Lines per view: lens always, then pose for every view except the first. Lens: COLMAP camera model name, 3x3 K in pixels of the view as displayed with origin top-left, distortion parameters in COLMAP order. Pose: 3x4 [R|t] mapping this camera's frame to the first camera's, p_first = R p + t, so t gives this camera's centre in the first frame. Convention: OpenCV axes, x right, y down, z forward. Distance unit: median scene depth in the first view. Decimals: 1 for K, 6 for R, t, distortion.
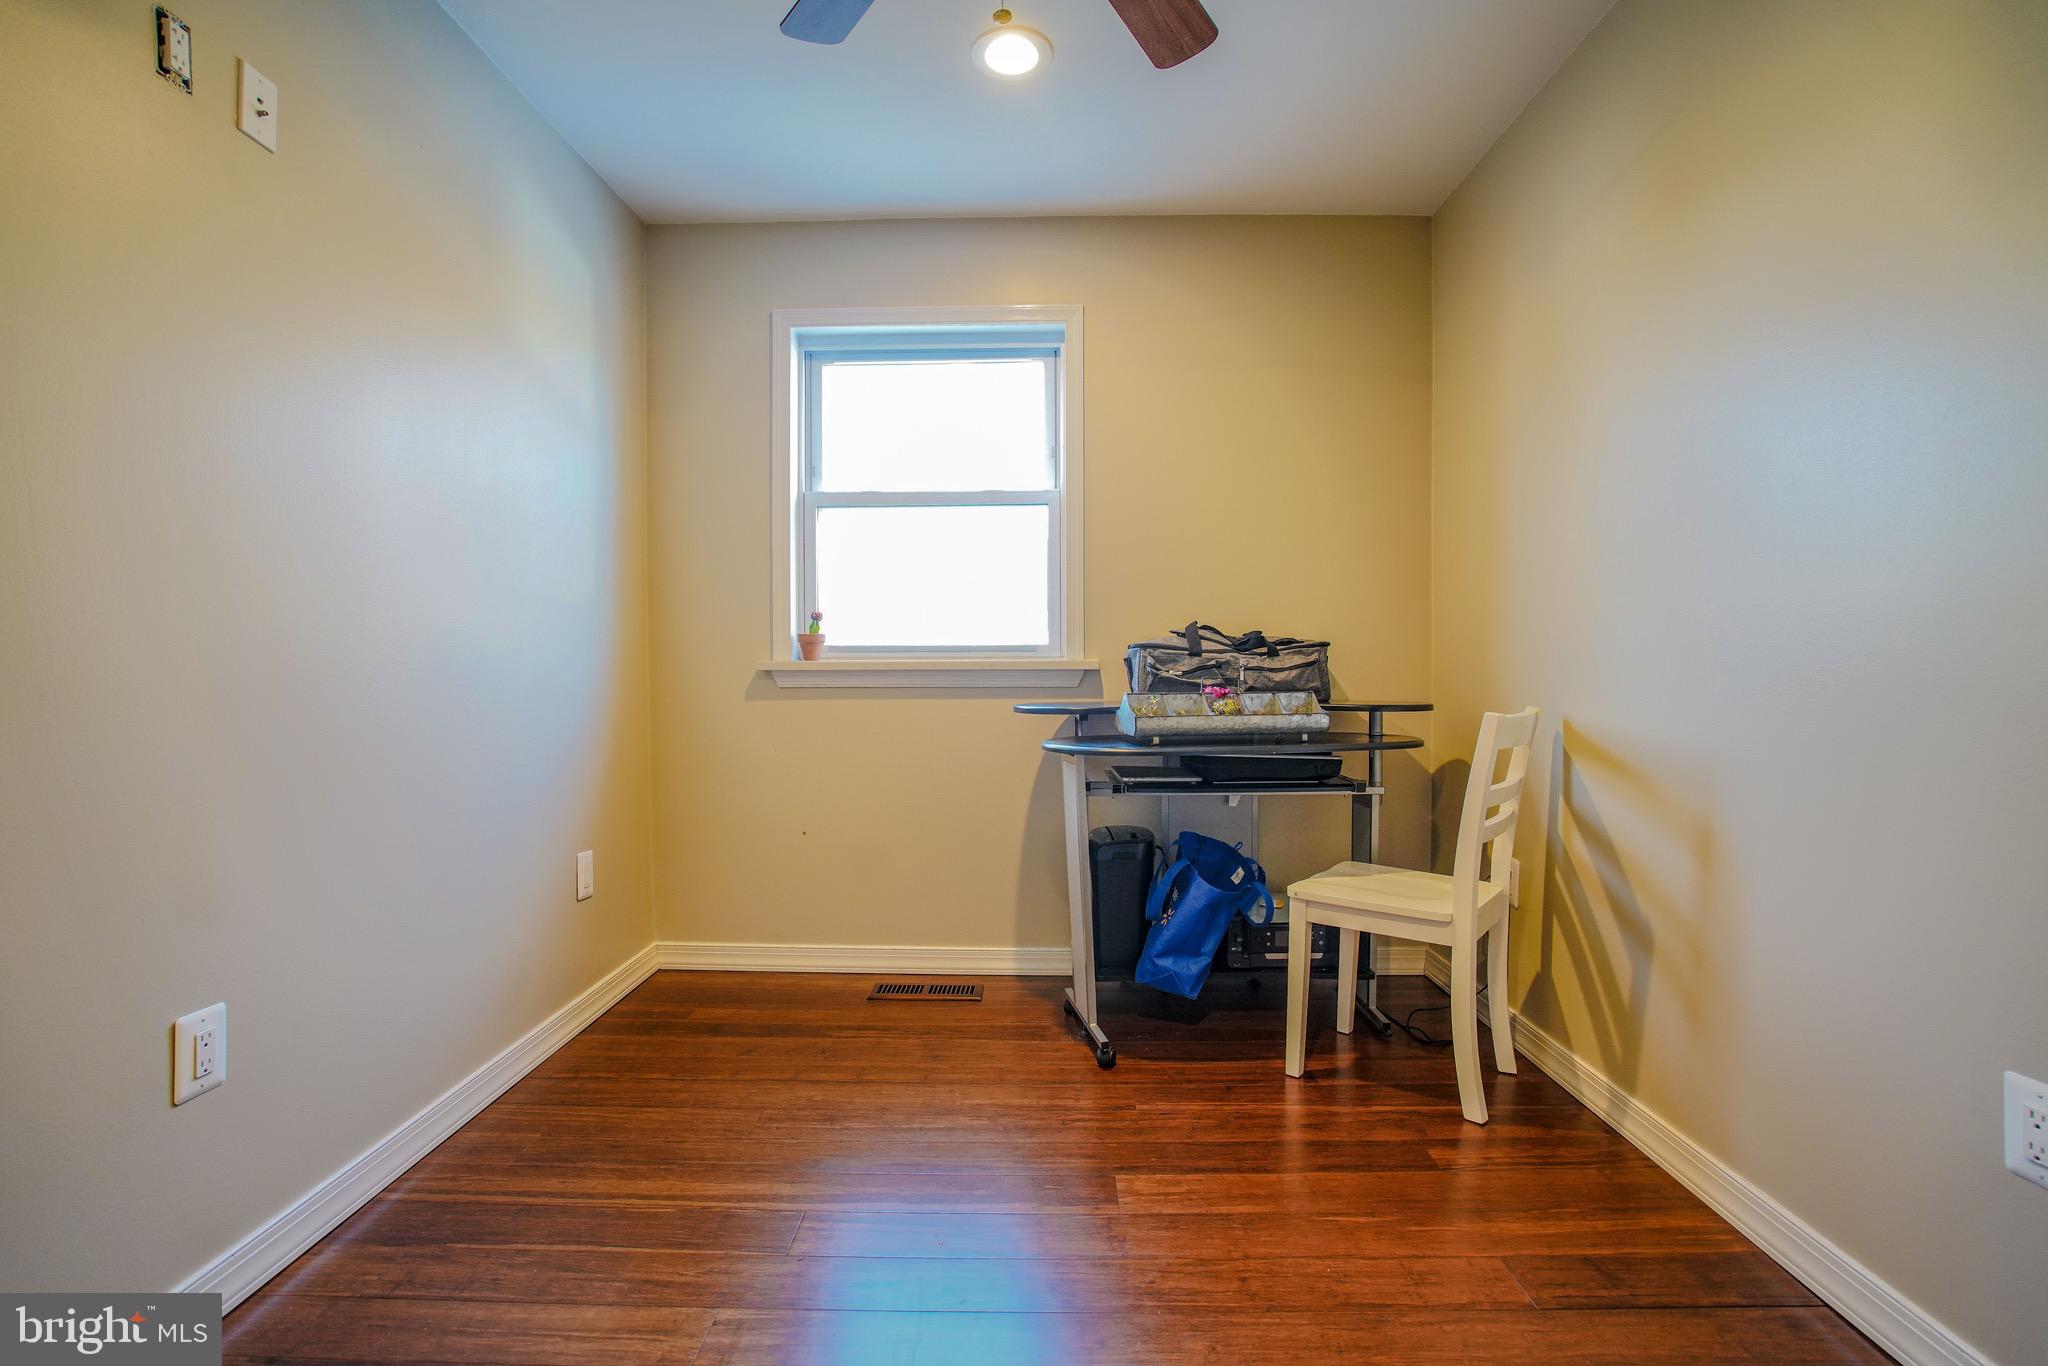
lens RADIAL K [[949.2, 0, 1014.1], [0, 949.2, 684.5], [0, 0, 1]] dist [-0.066537, 0.027697]
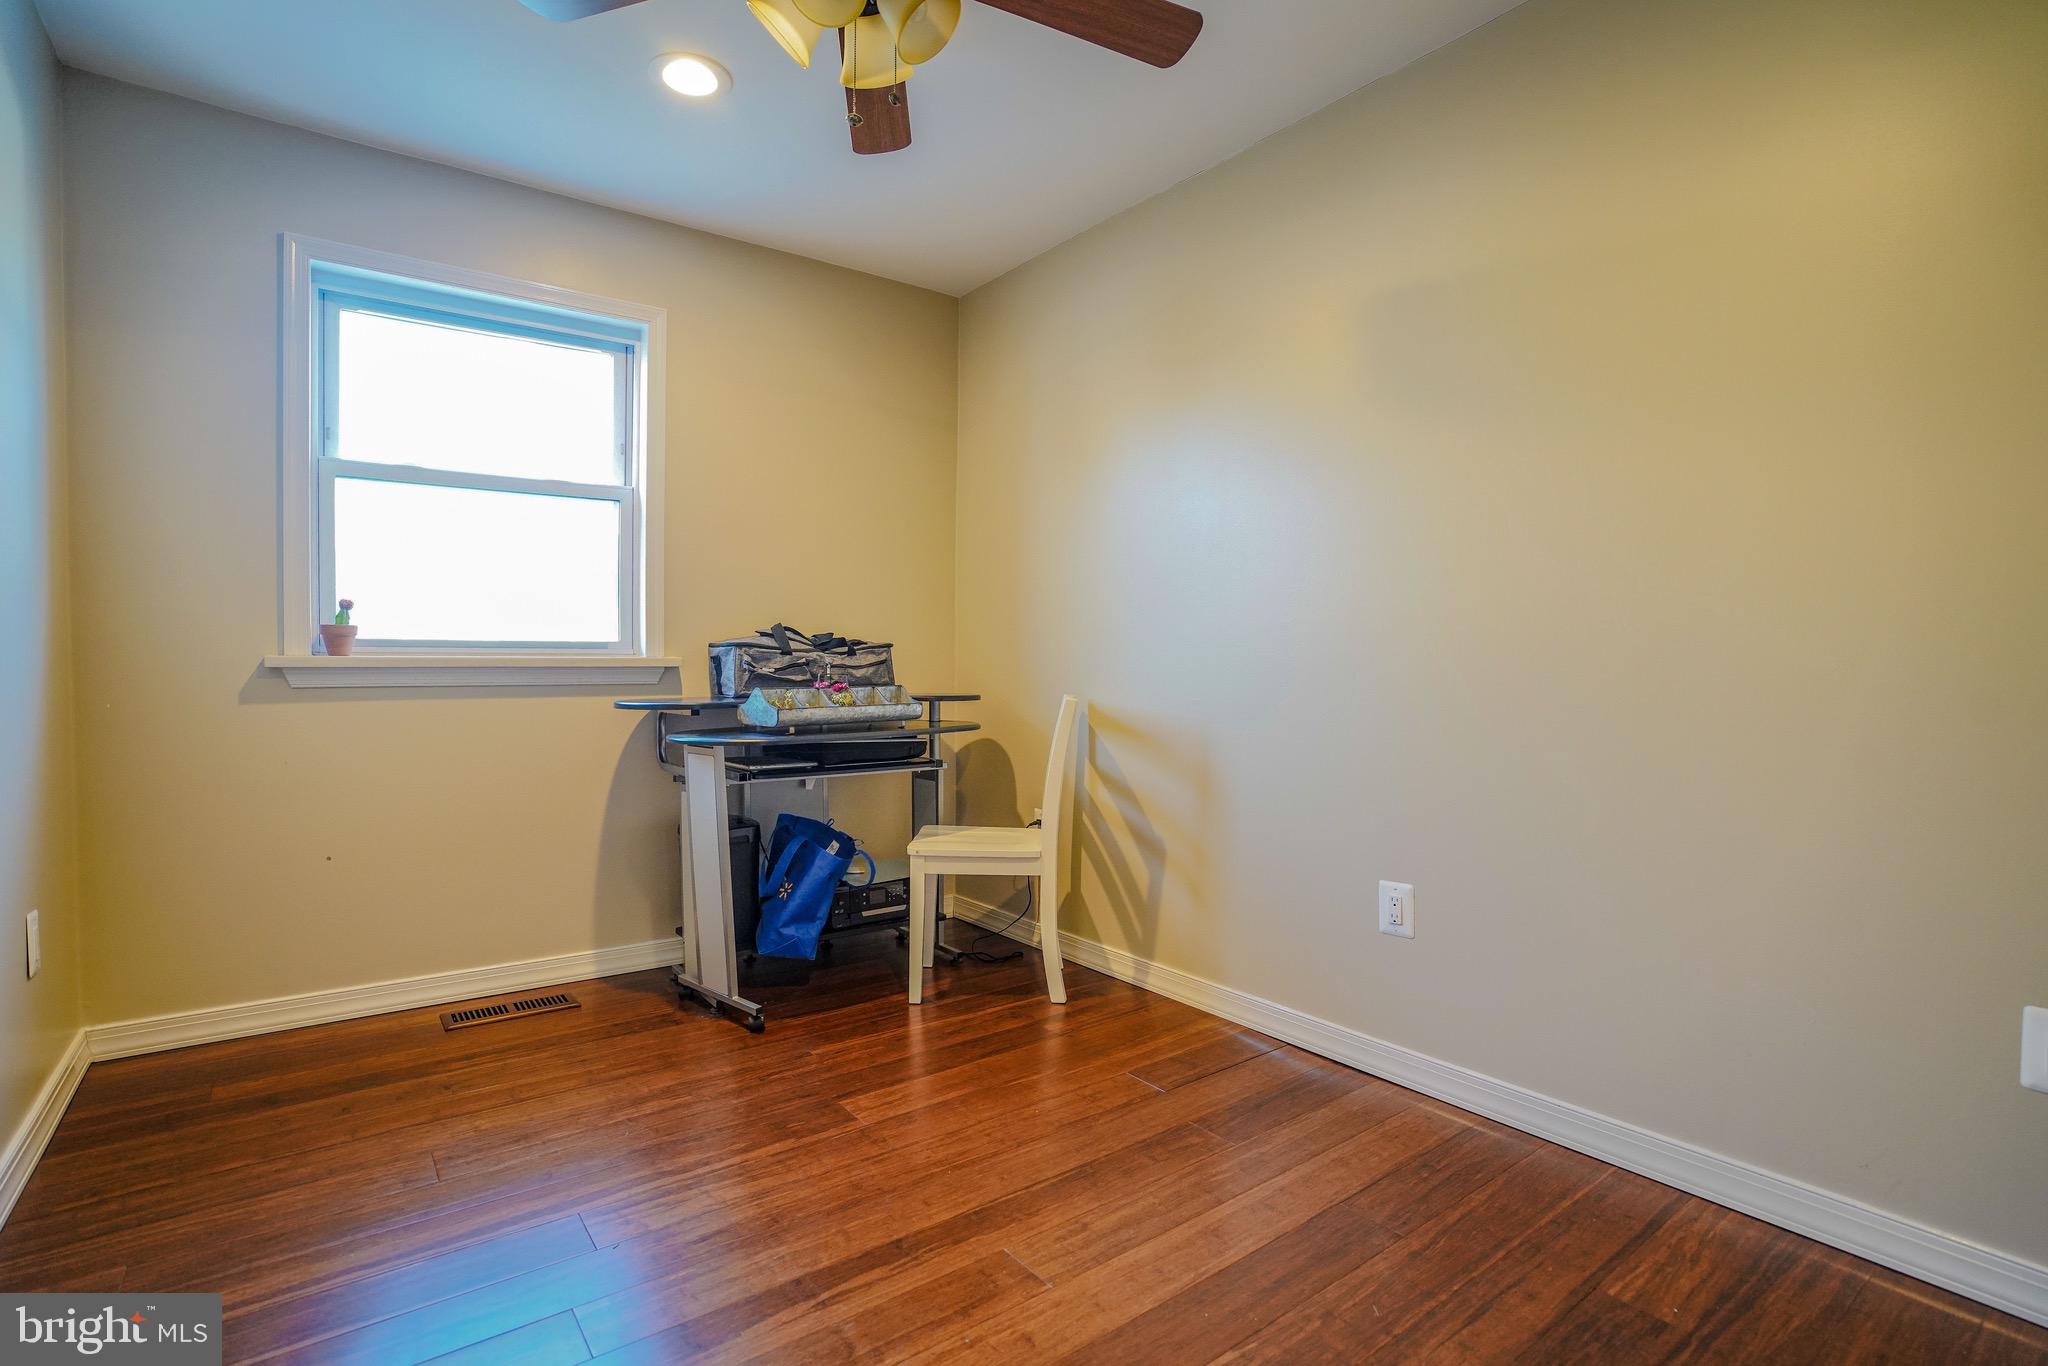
lens RADIAL K [[949.2, 0, 1014.1], [0, 949.2, 684.5], [0, 0, 1]] dist [-0.066537, 0.027697]
pose [[0.798083, -0.009282, 0.602476, -0.272455], [0.007199, 0.999957, 0.005870, 0.000203], [-0.602504, -0.000347, 0.798116, -0.040823]]
